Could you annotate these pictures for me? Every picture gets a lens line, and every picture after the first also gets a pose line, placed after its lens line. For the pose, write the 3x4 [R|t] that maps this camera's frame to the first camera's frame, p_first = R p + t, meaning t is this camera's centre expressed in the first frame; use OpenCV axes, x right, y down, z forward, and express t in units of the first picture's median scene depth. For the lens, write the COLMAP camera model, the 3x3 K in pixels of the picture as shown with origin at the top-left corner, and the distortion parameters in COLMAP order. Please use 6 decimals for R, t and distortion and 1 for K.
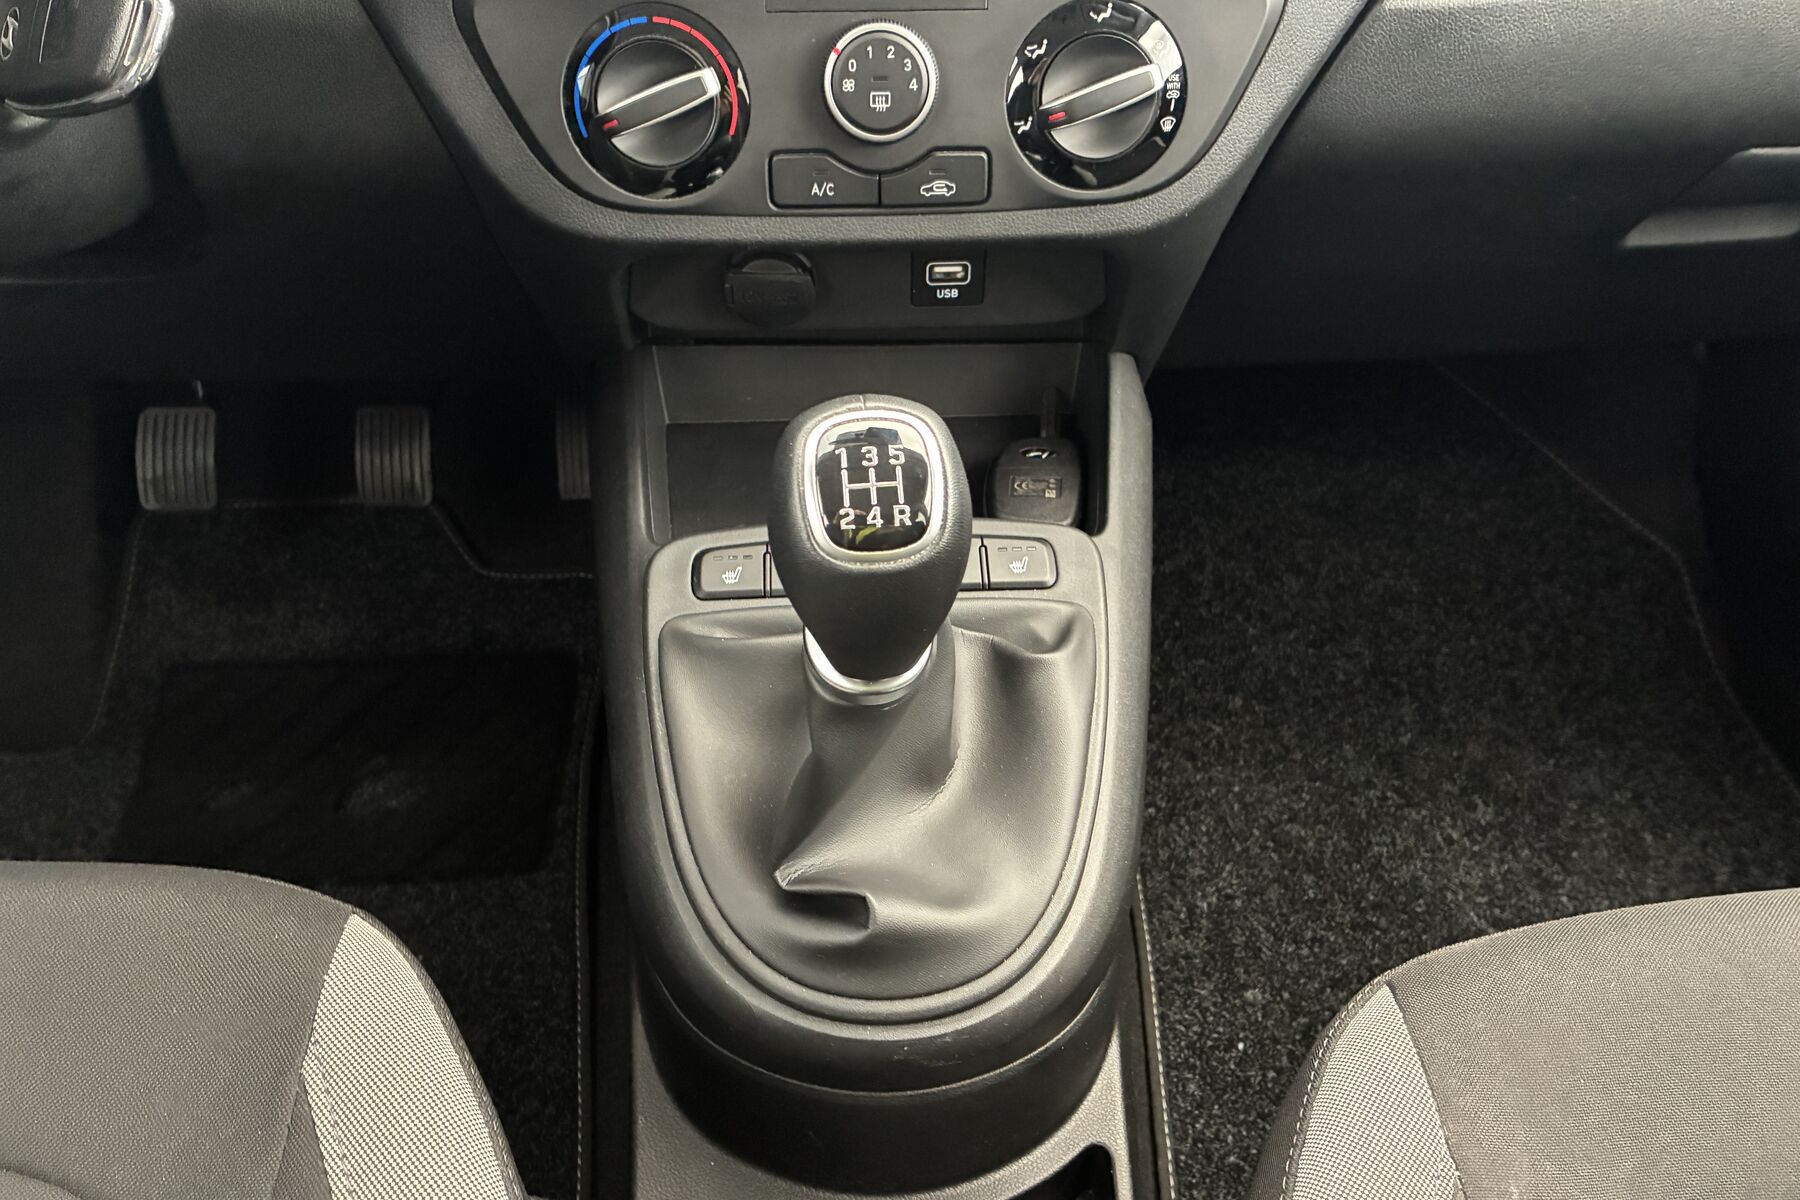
lens RADIAL K [[1393.0, 0, 903.3], [0, 1393.0, 590.3], [0, 0, 1]] dist [0.034778, -0.025433]
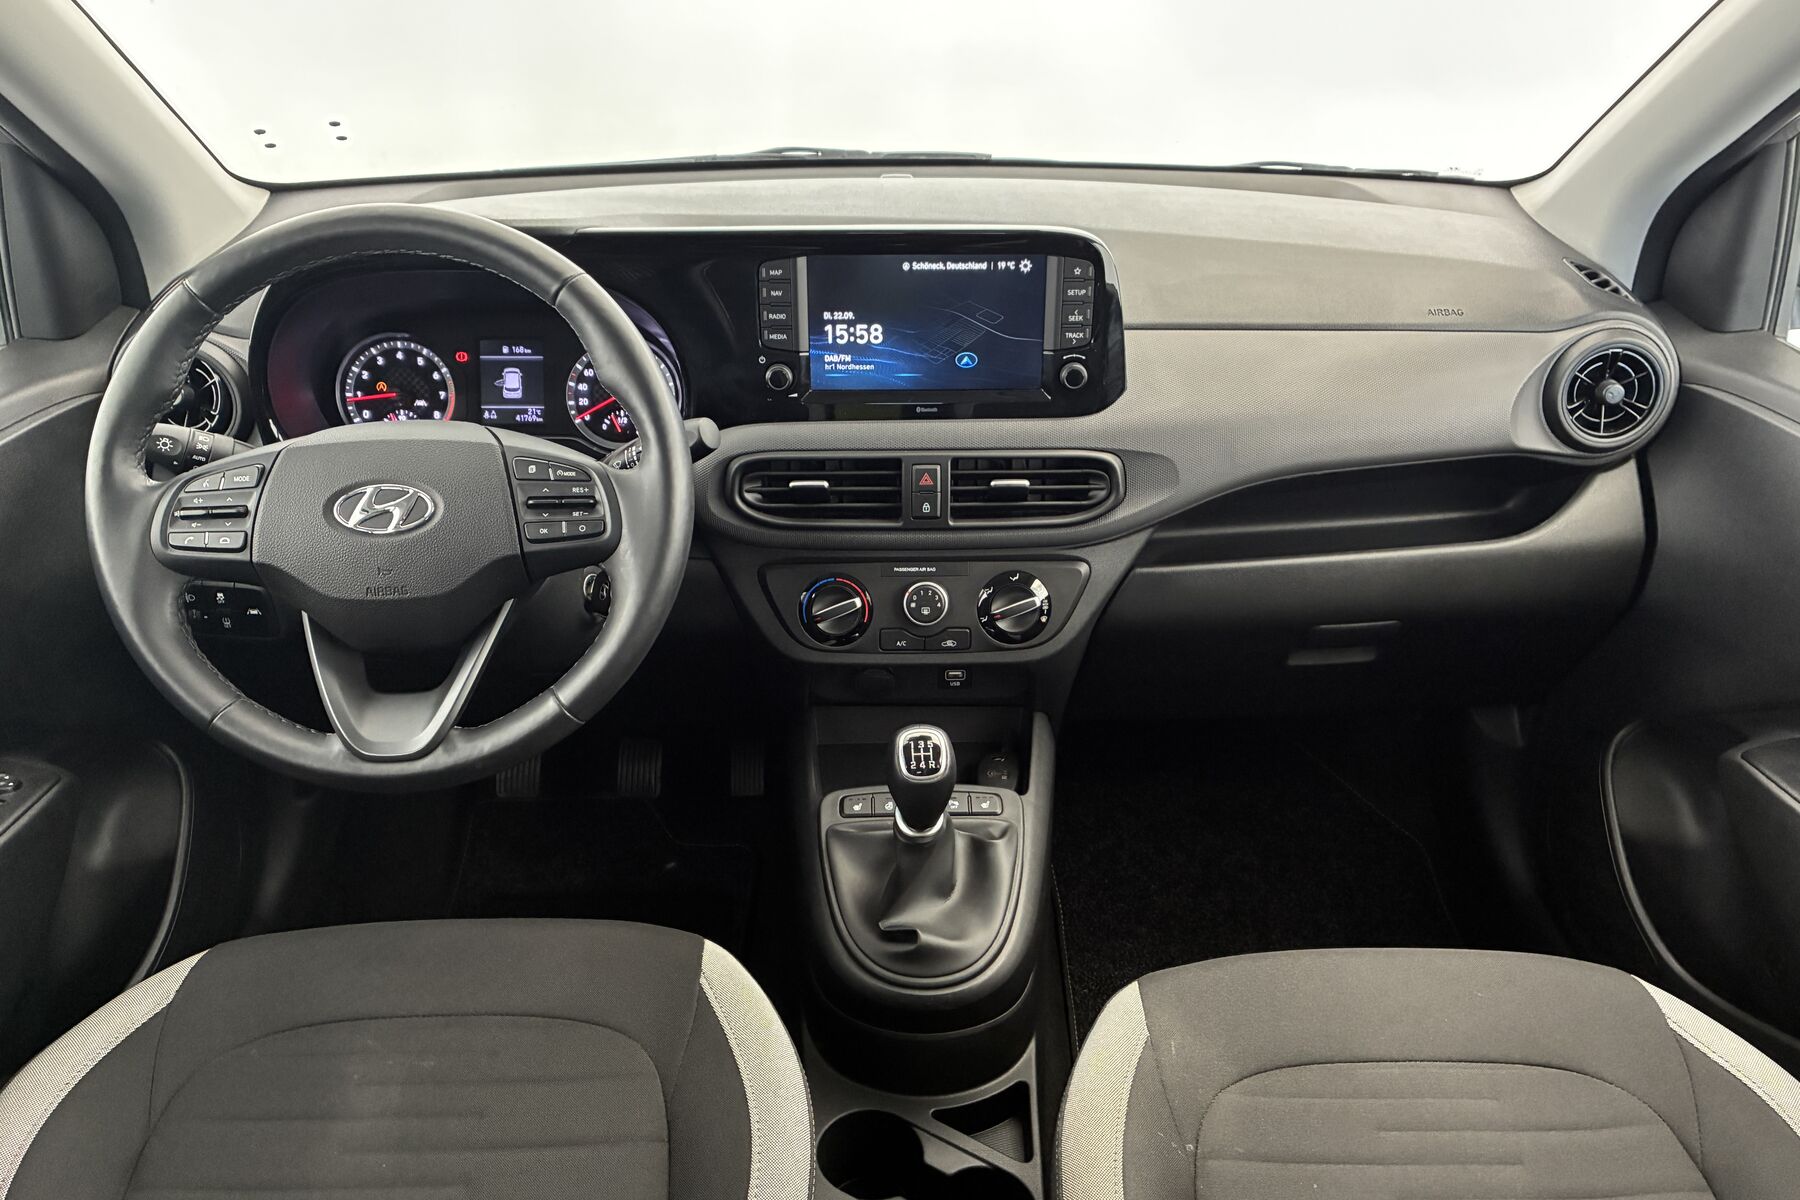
lens RADIAL K [[1393.0, 0, 903.7], [0, 1393.0, 598.6], [0, 0, 1]] dist [0.034778, -0.025433]
pose [[0.999545, 0.008139, -0.029033, 0.013553], [-0.015104, 0.968515, -0.248498, 0.207405], [0.026096, 0.248823, 0.968197, -1.188545]]
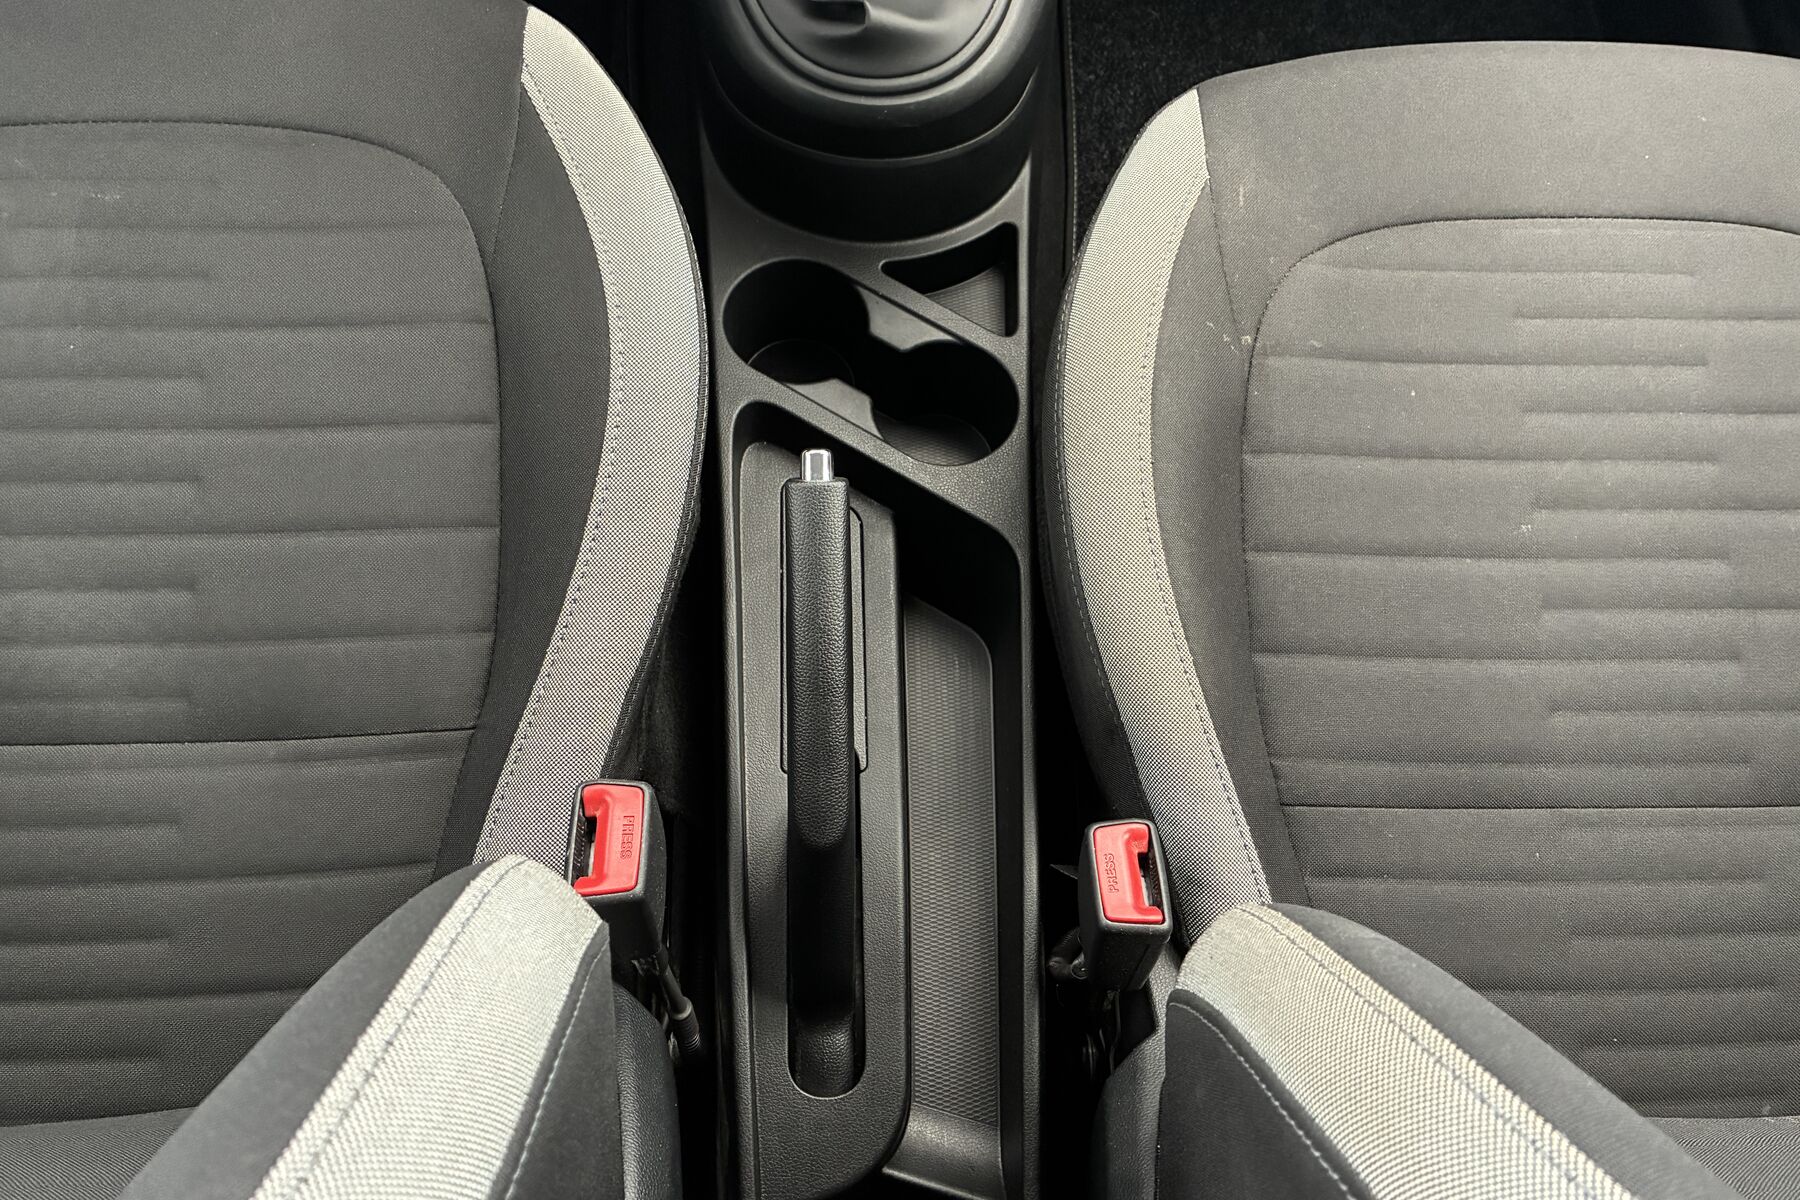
lens RADIAL K [[1393.0, 0, 892.5], [0, 1393.0, 581.3], [0, 0, 1]] dist [0.034778, -0.025433]
pose [[0.999254, 0.037642, 0.008648, 0.012792], [-0.038065, 0.921969, 0.385389, 0.166132], [0.006534, -0.385430, 0.922714, -0.534963]]
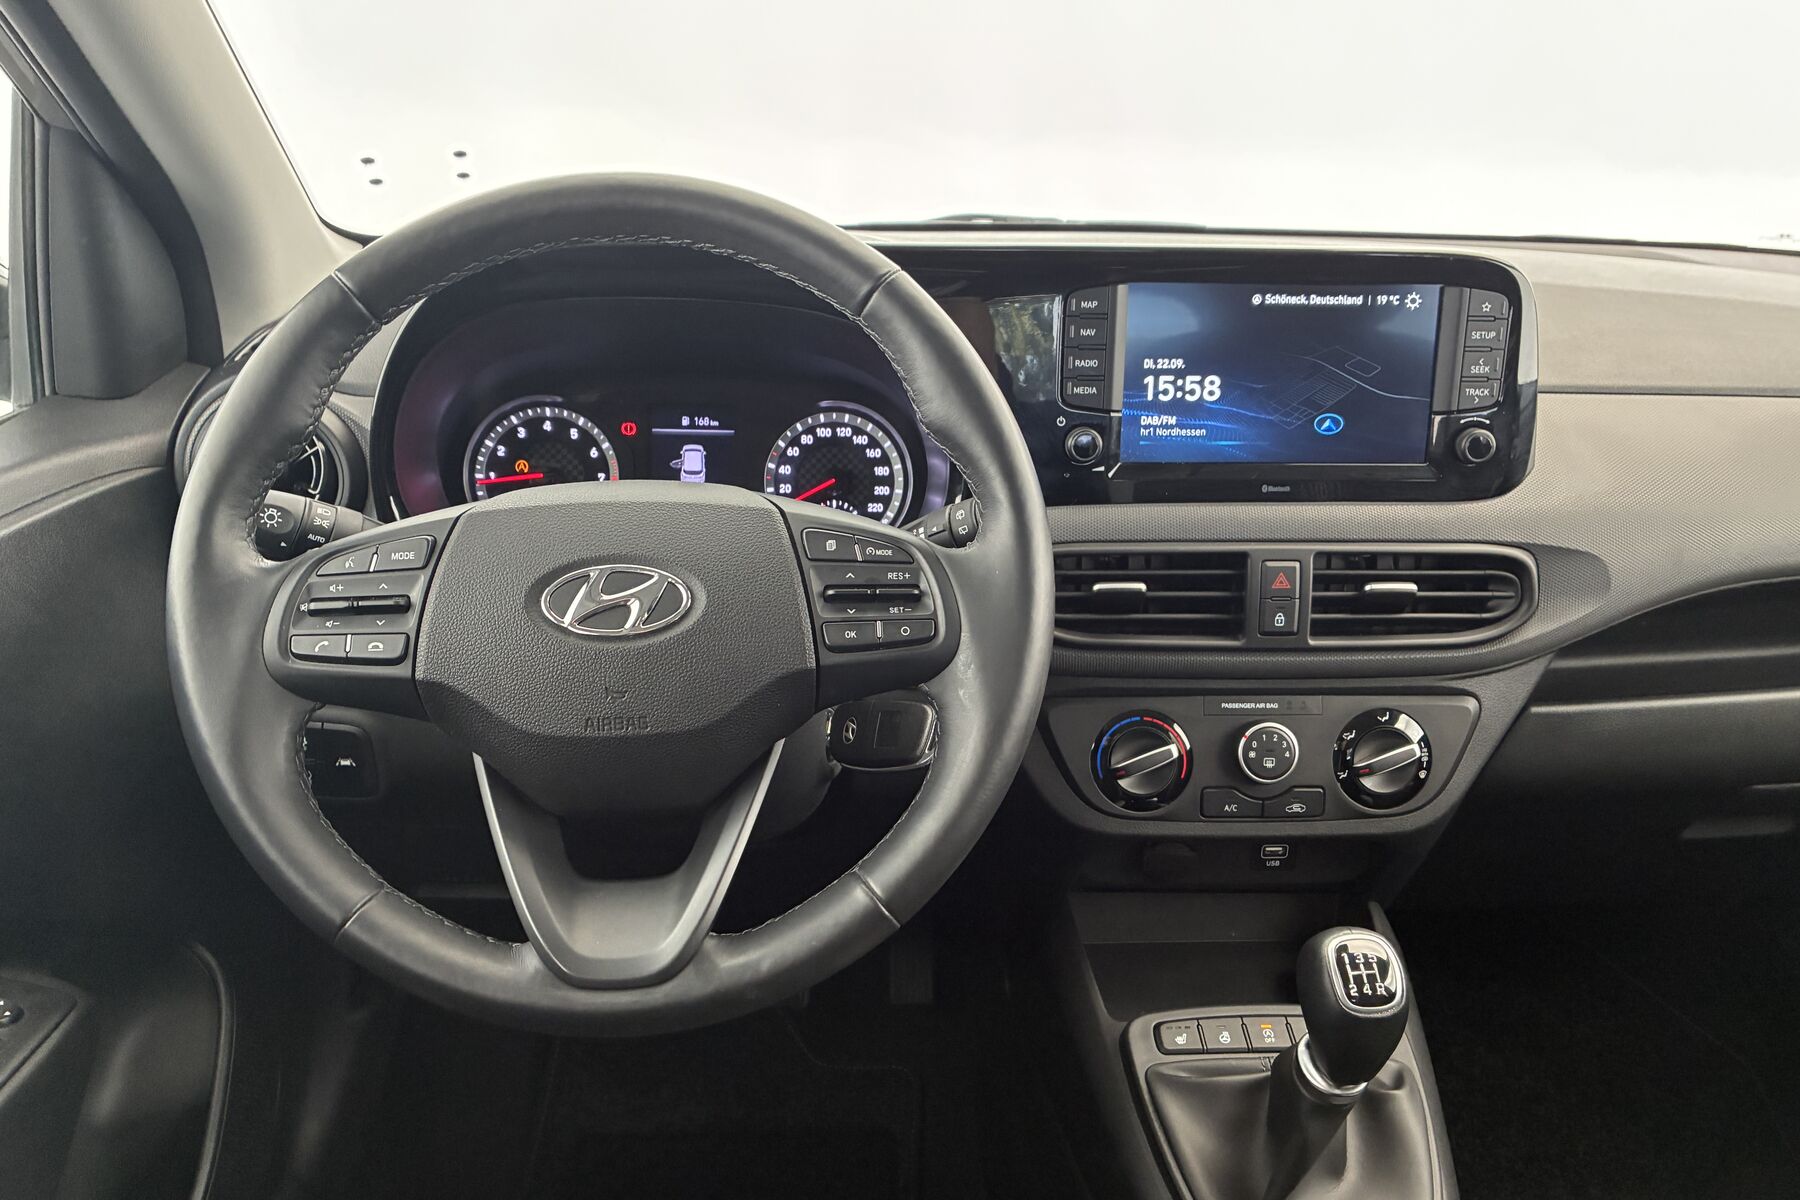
lens RADIAL K [[1393.0, 0, 885.1], [0, 1393.0, 587.1], [0, 0, 1]] dist [0.034778, -0.025433]
pose [[0.999893, 0.009901, -0.010797, -0.422942], [-0.013183, 0.929548, -0.368464, 0.098160], [0.006389, 0.368567, 0.929579, -0.662095]]
